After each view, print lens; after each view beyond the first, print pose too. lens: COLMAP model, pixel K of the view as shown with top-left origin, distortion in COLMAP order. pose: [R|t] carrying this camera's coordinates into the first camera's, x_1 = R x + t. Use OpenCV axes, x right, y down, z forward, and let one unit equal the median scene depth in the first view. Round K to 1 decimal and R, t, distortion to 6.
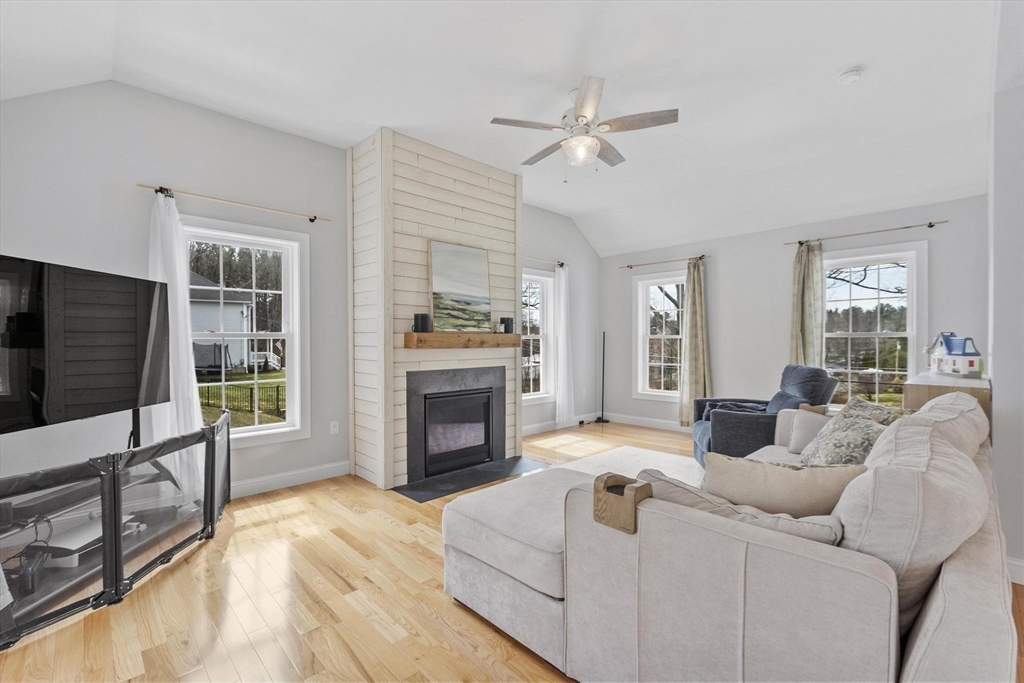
lens RADIAL K [[446.3, 0, 512.0], [0, 446.3, 341.5], [0, 0, 1]] dist [-0.001113, -0.000013]
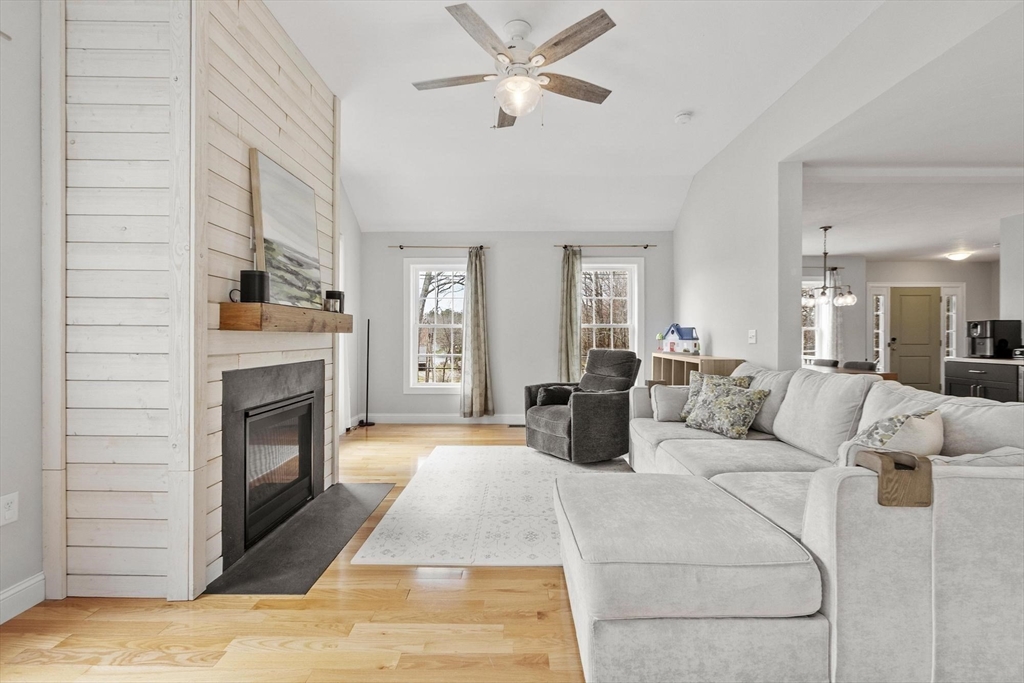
lens RADIAL K [[455.3, 0, 509.5], [0, 455.3, 335.3], [0, 0, 1]] dist [0.003995, 0.000374]
pose [[0.704473, 0.005859, 0.709707, -0.374697], [-0.001290, 0.999975, -0.006975, 0.024069], [-0.709730, 0.003998, 0.704462, 0.329428]]
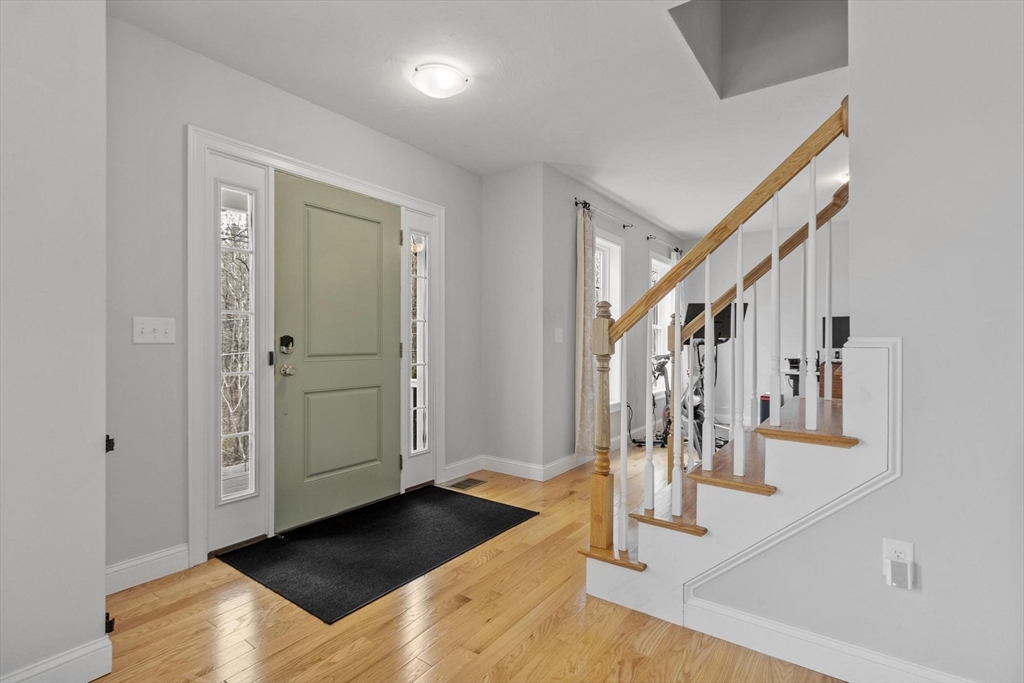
lens RADIAL K [[478.7, 0, 512.0], [0, 478.7, 341.5], [0, 0, 1]] dist [0.000035, 0.000044]
pose [[-0.172759, -0.008252, 0.984930, 1.570336], [0.000179, 0.999965, 0.008410, 0.021313], [-0.984964, 0.001629, -0.172752, 0.352569]]
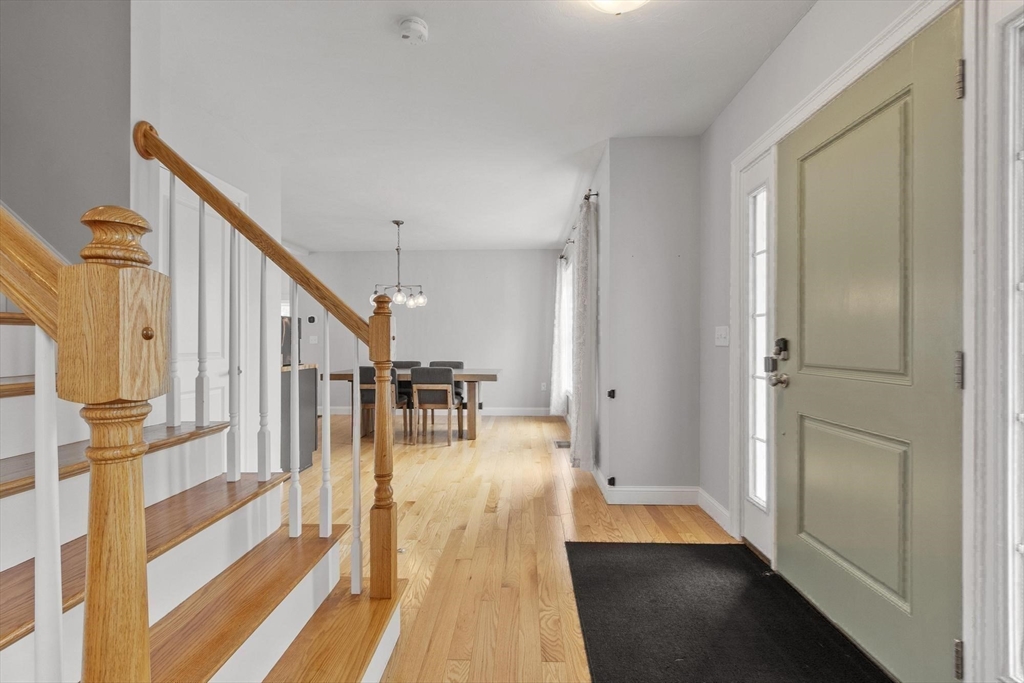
lens RADIAL K [[446.3, 0, 512.0], [0, 446.3, 341.5], [0, 0, 1]] dist [-0.001113, -0.000013]
pose [[0.690902, 0.001195, -0.722947, 2.438397], [-0.002299, 0.999997, -0.000545, 0.023435], [0.722945, 0.002038, 0.690903, -0.026488]]
